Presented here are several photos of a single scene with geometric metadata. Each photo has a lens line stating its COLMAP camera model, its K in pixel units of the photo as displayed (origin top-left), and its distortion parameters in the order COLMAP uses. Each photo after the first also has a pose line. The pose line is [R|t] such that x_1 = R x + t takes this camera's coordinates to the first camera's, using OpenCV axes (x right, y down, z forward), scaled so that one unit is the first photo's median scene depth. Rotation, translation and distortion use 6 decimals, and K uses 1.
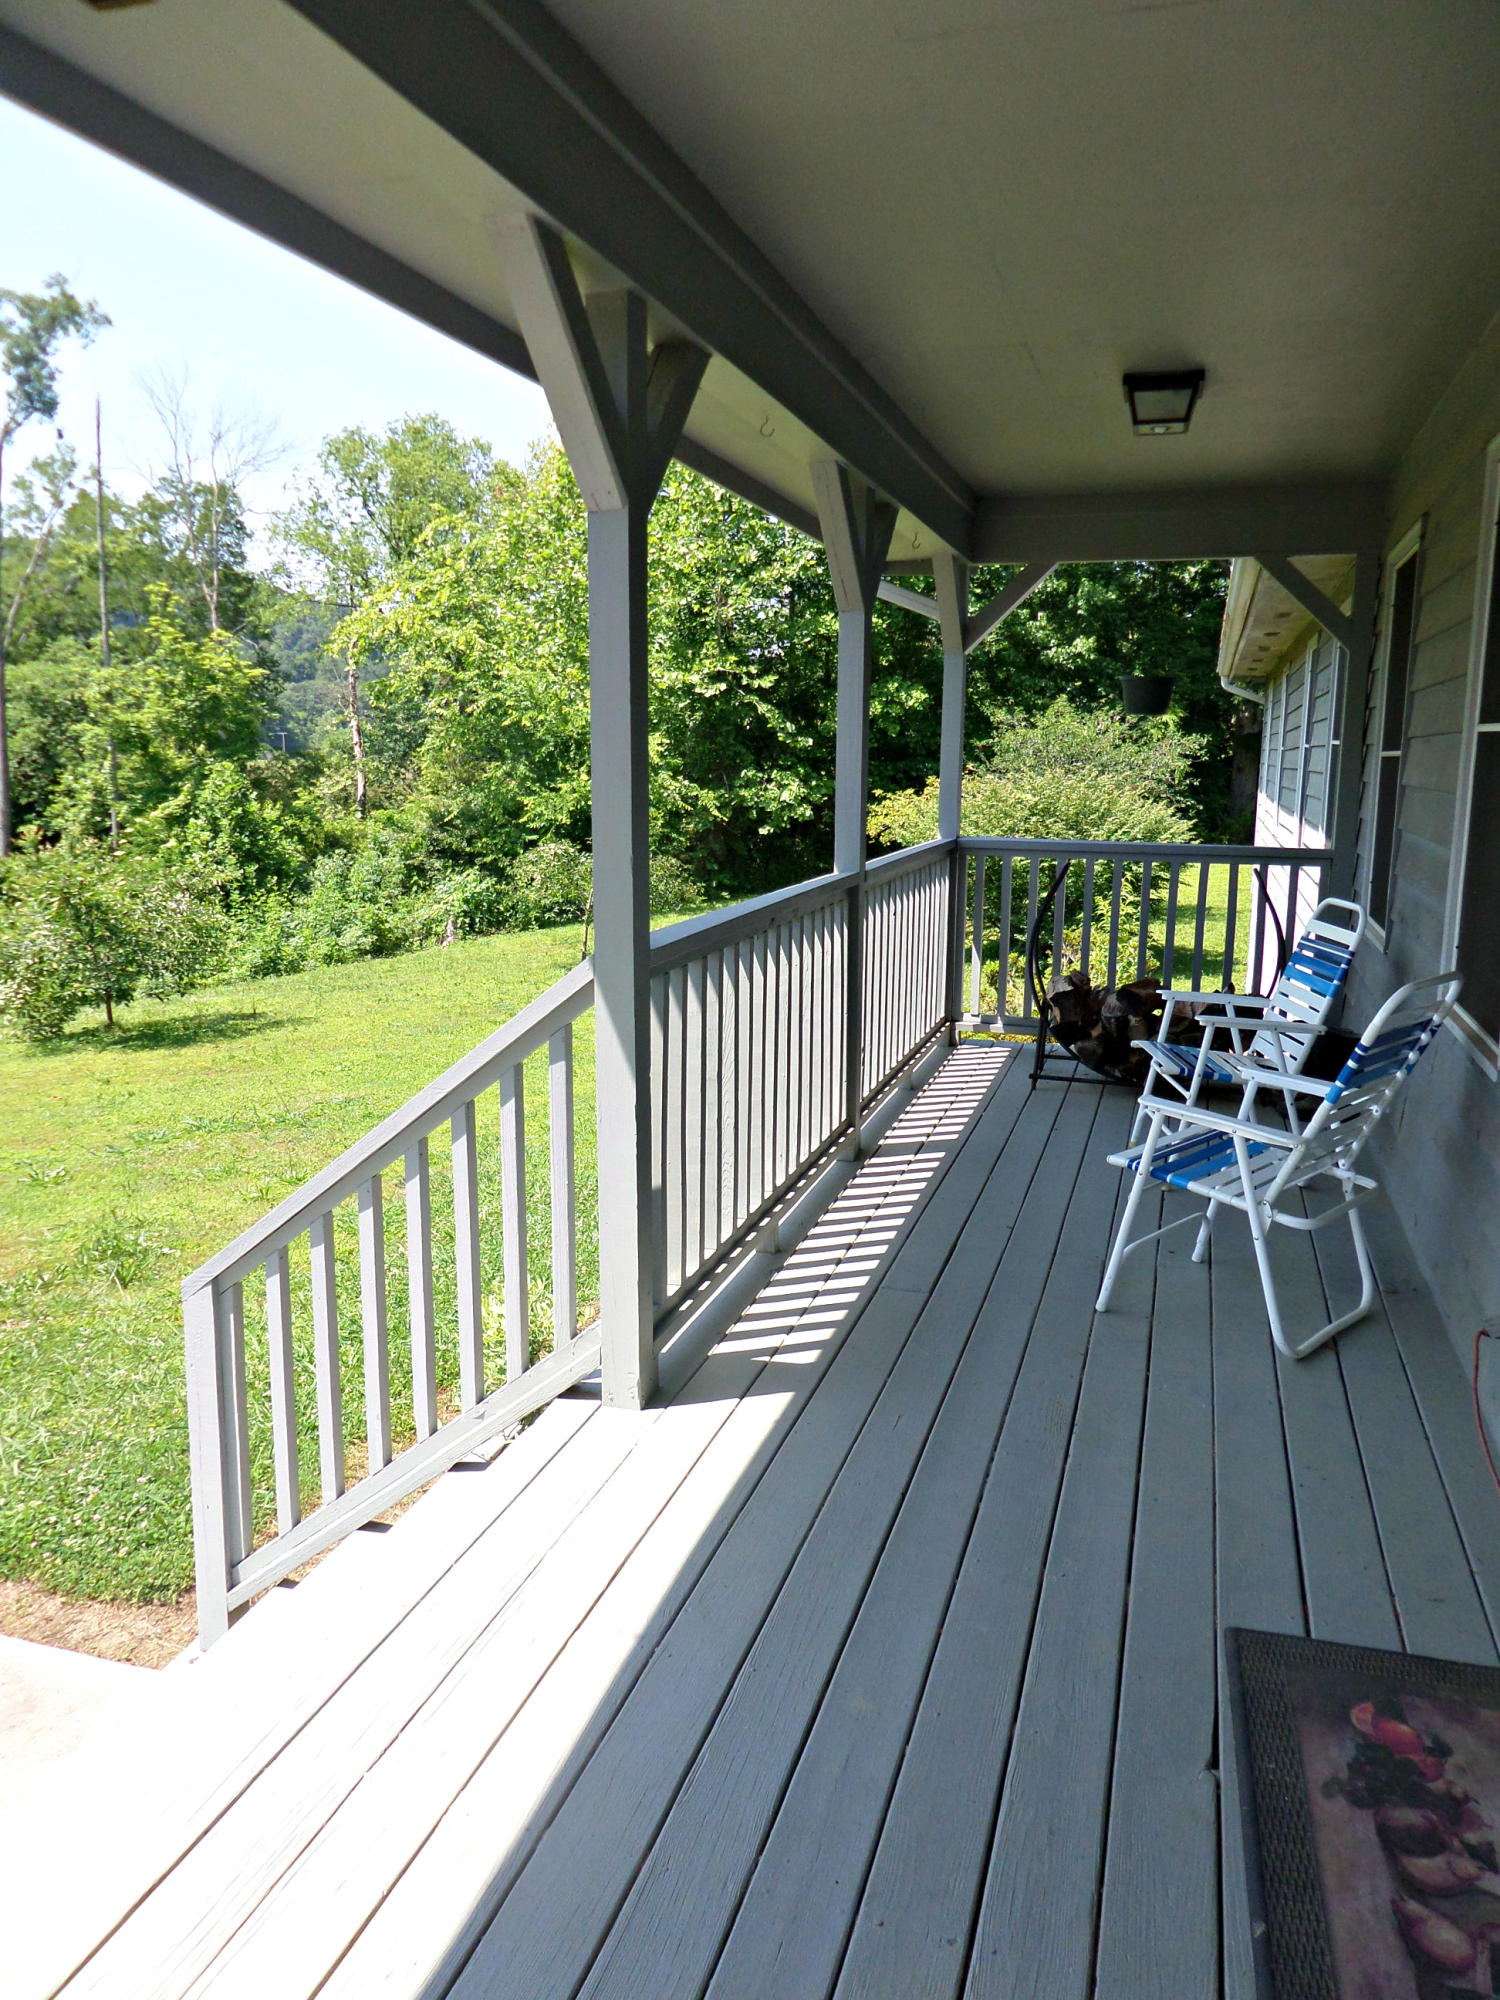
lens RADIAL K [[1438.2, 0, 748.5], [0, 1438.2, 1004.3], [0, 0, 1]] dist [-0.015286, 0.001928]
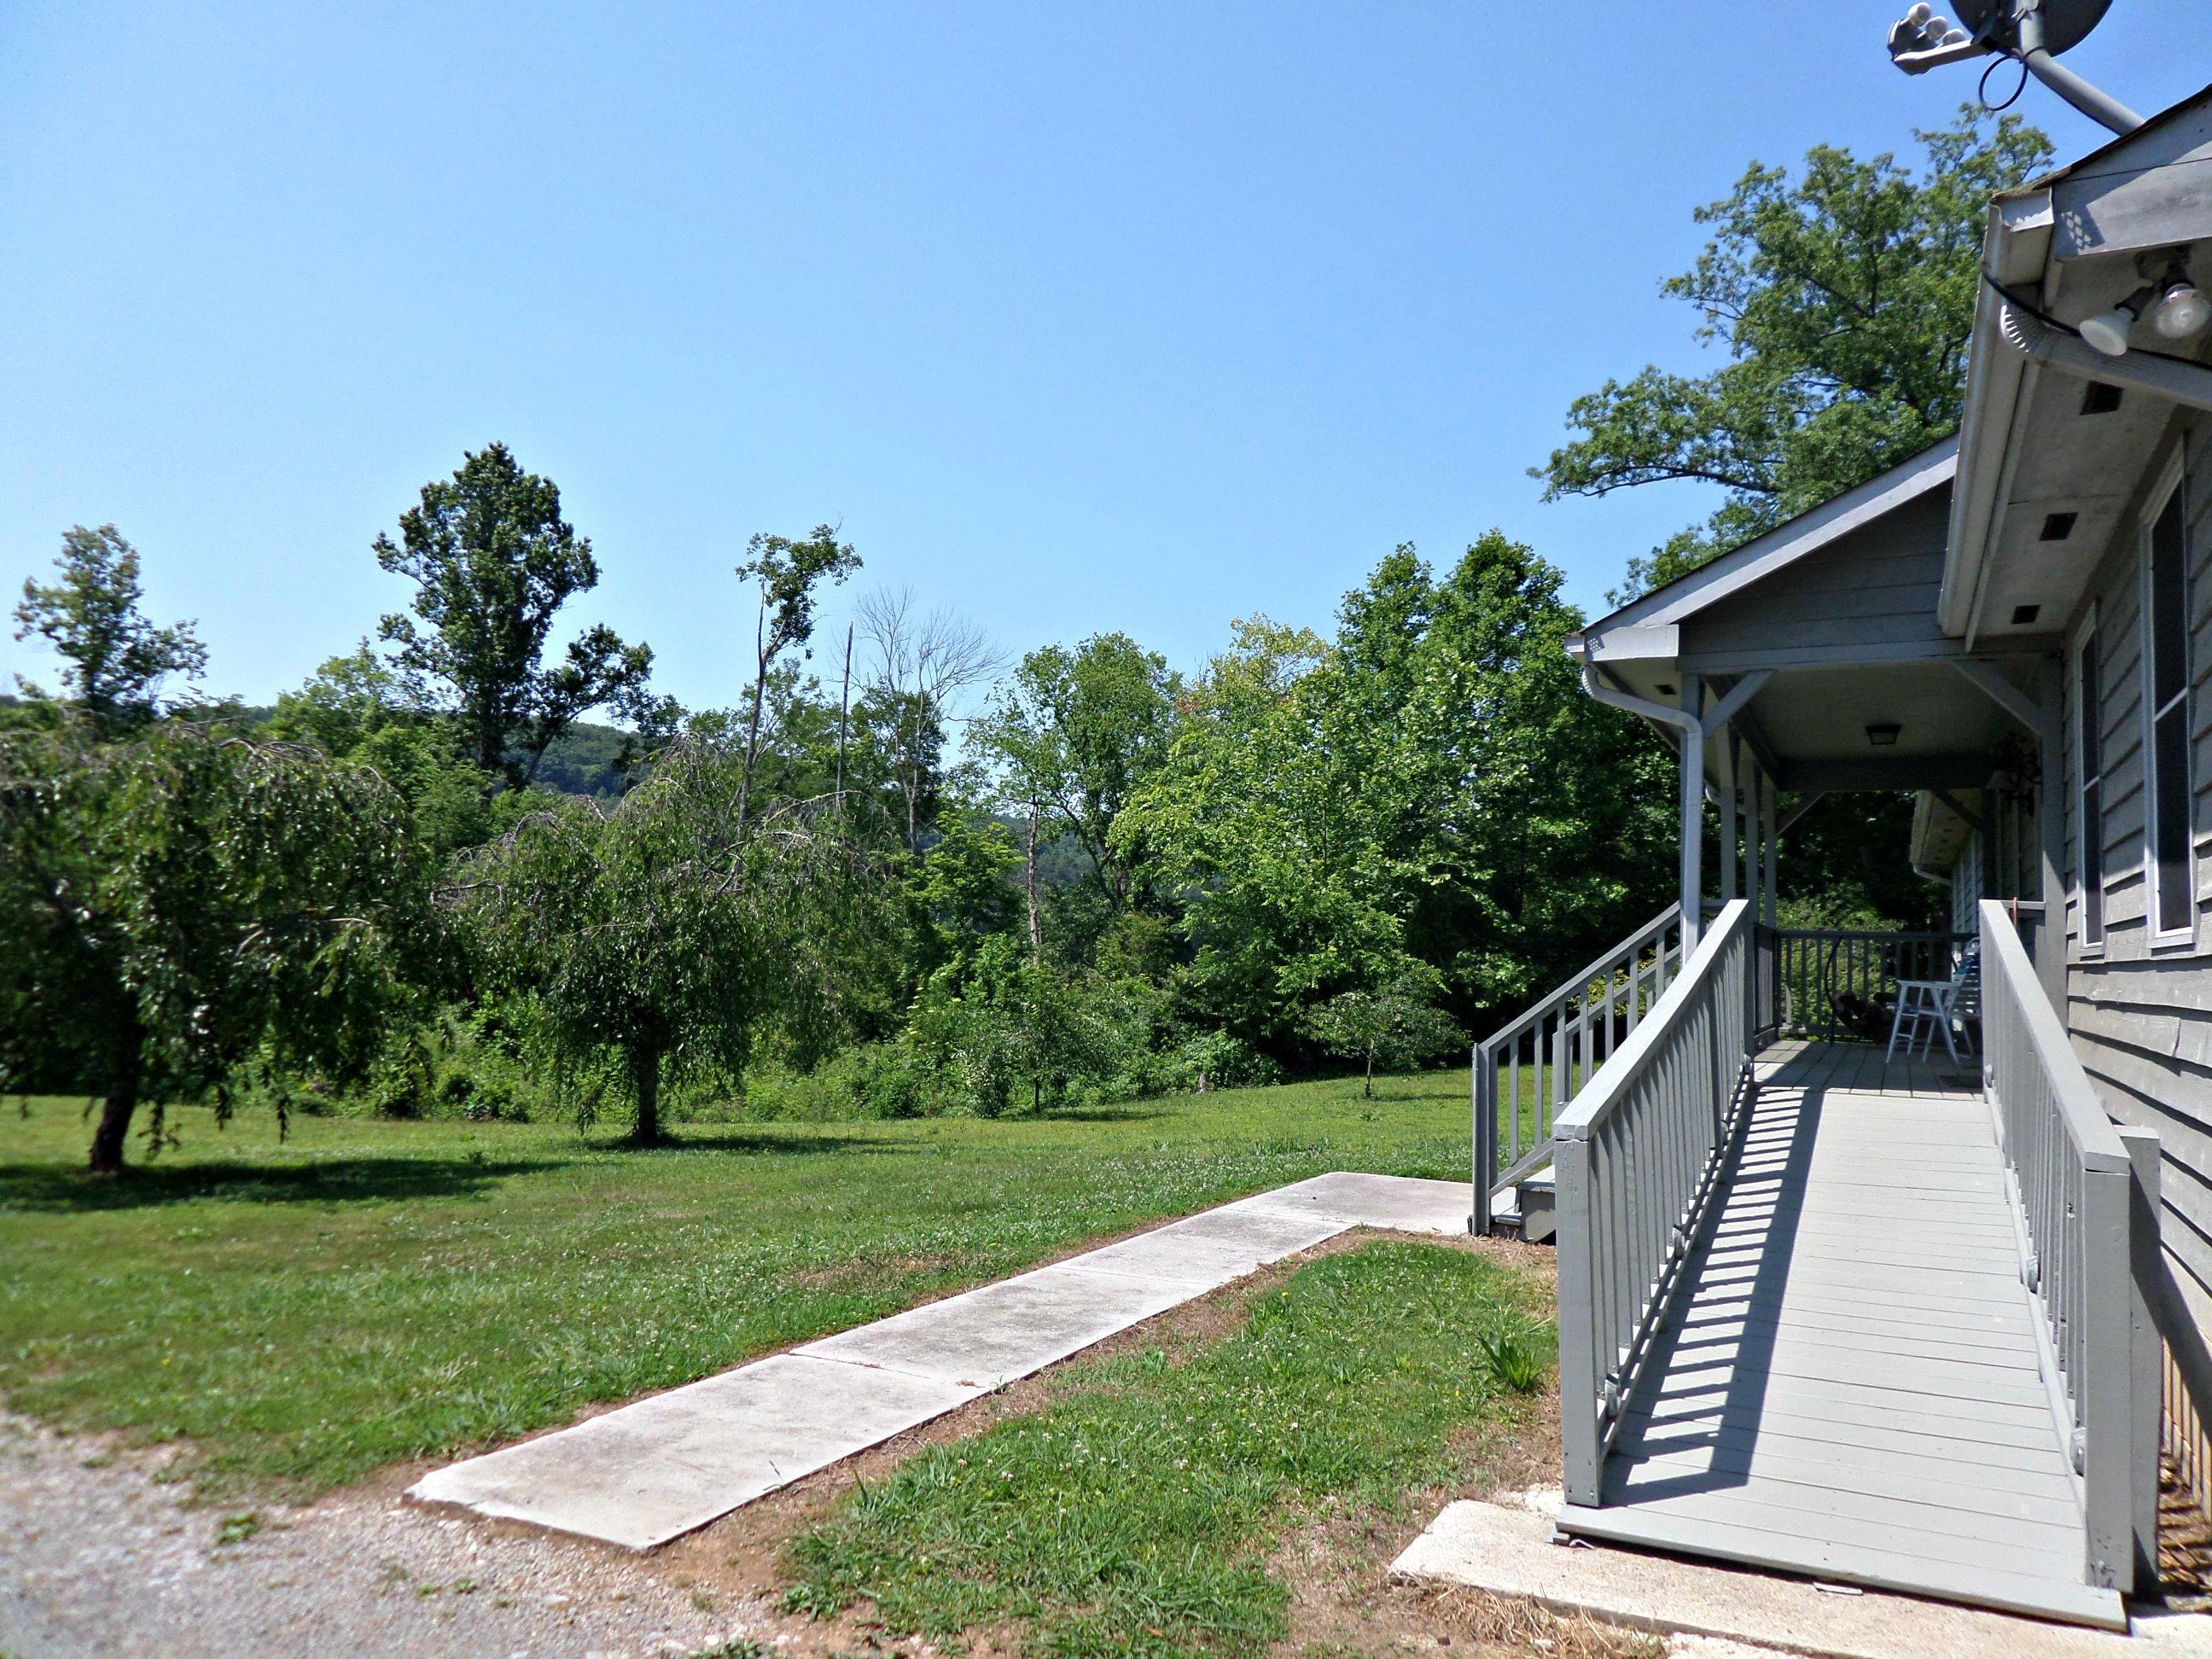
lens RADIAL K [[1590.6, 0, 1107.3], [0, 1590.6, 824.2], [0, 0, 1]] dist [-0.015286, 0.001928]
pose [[0.987583, 0.012879, -0.156568, -0.078115], [-0.052595, 0.966226, -0.252271, 0.063483], [0.148031, 0.257373, 0.954906, -0.229545]]
